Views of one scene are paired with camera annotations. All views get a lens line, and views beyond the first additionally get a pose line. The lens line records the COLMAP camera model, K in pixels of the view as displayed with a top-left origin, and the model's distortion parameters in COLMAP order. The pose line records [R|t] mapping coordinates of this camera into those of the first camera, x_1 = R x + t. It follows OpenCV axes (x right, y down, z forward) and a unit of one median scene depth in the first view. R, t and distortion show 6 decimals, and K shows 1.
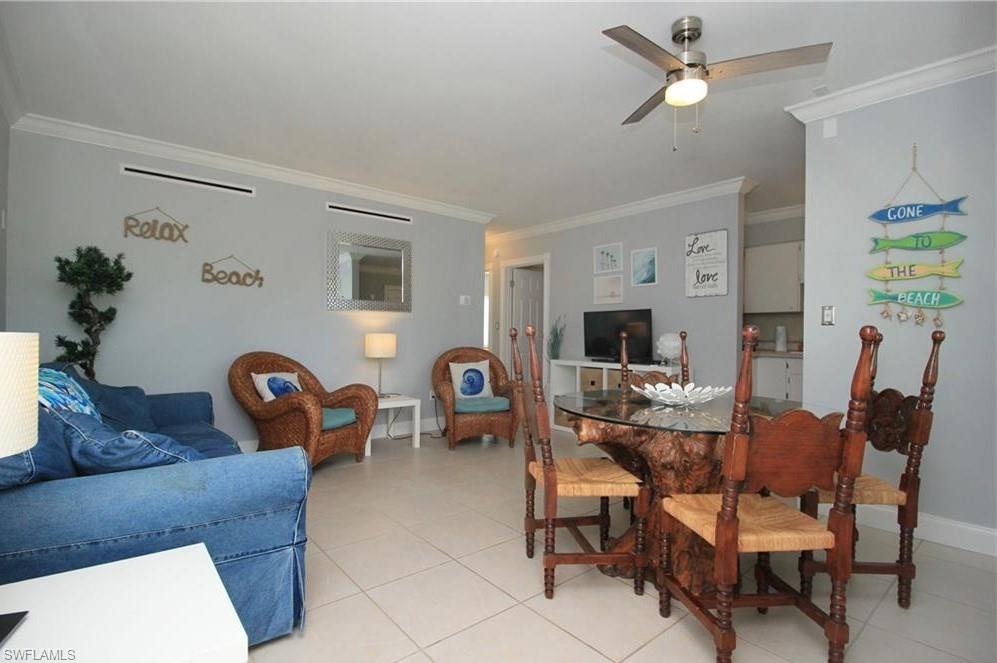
lens RADIAL K [[481.2, 0, 475.4], [0, 481.2, 340.8], [0, 0, 1]] dist [0.000359, -0.011246]
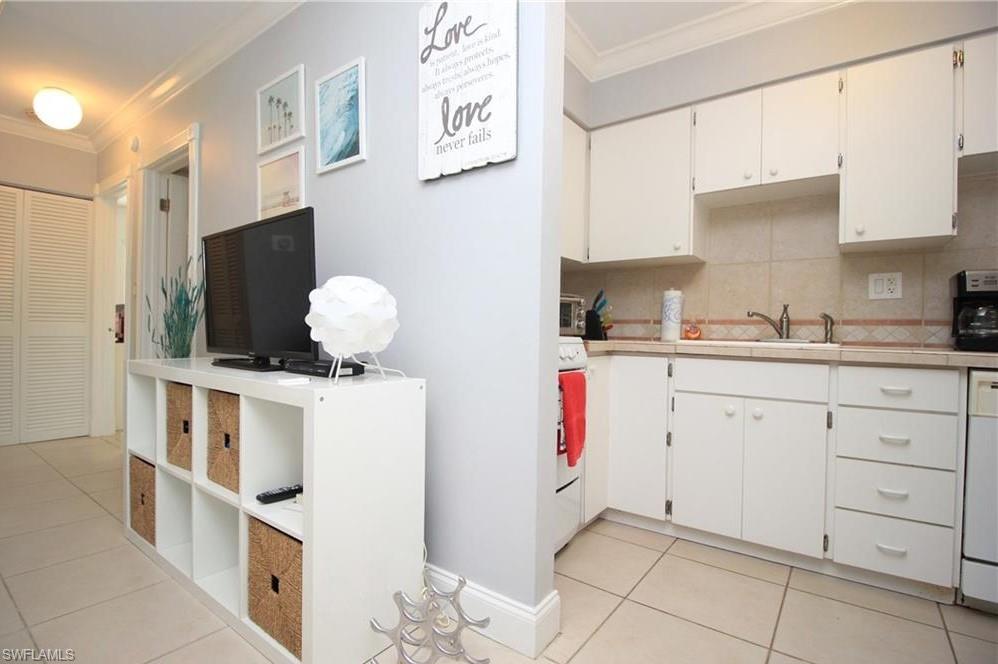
lens RADIAL K [[481.6, 0, 475.9], [0, 481.6, 341.3], [0, 0, 1]] dist [0.000359, -0.011246]
pose [[0.971562, 0.003871, 0.236754, 0.402188], [-0.005738, 0.999958, 0.007197, 0.024255], [-0.236716, -0.008351, 0.971543, 0.658261]]
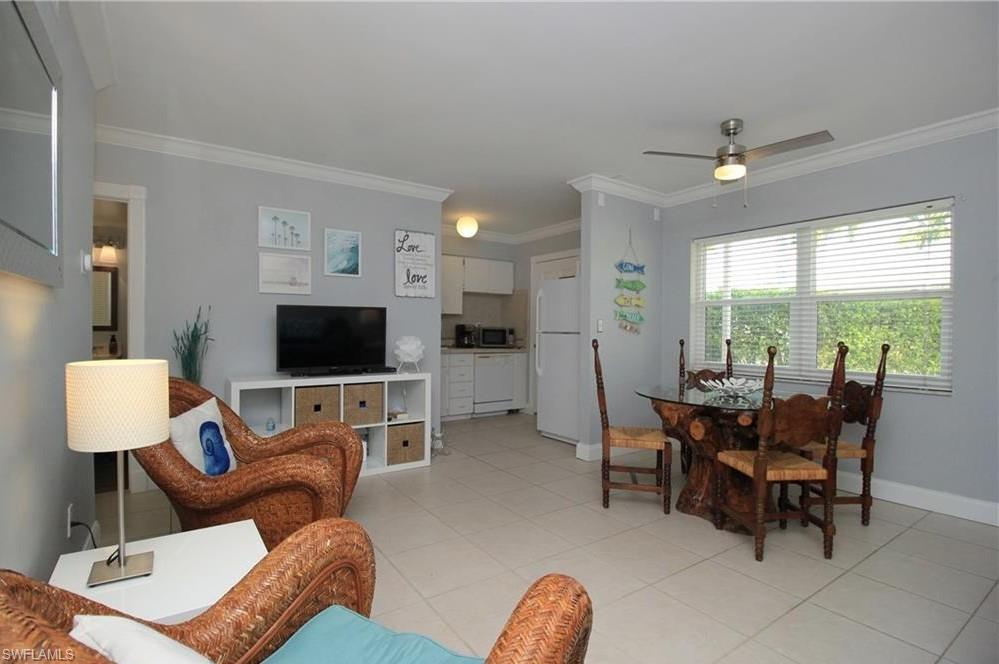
lens RADIAL K [[468.8, 0, 499.5], [0, 468.8, 332.0], [0, 0, 1]] dist [0.000484, -0.000007]
pose [[0.068417, -0.021582, 0.997423, -0.458255], [0.003325, 0.999765, 0.021404, -0.040934], [-0.997651, 0.001852, 0.068472, 0.753441]]
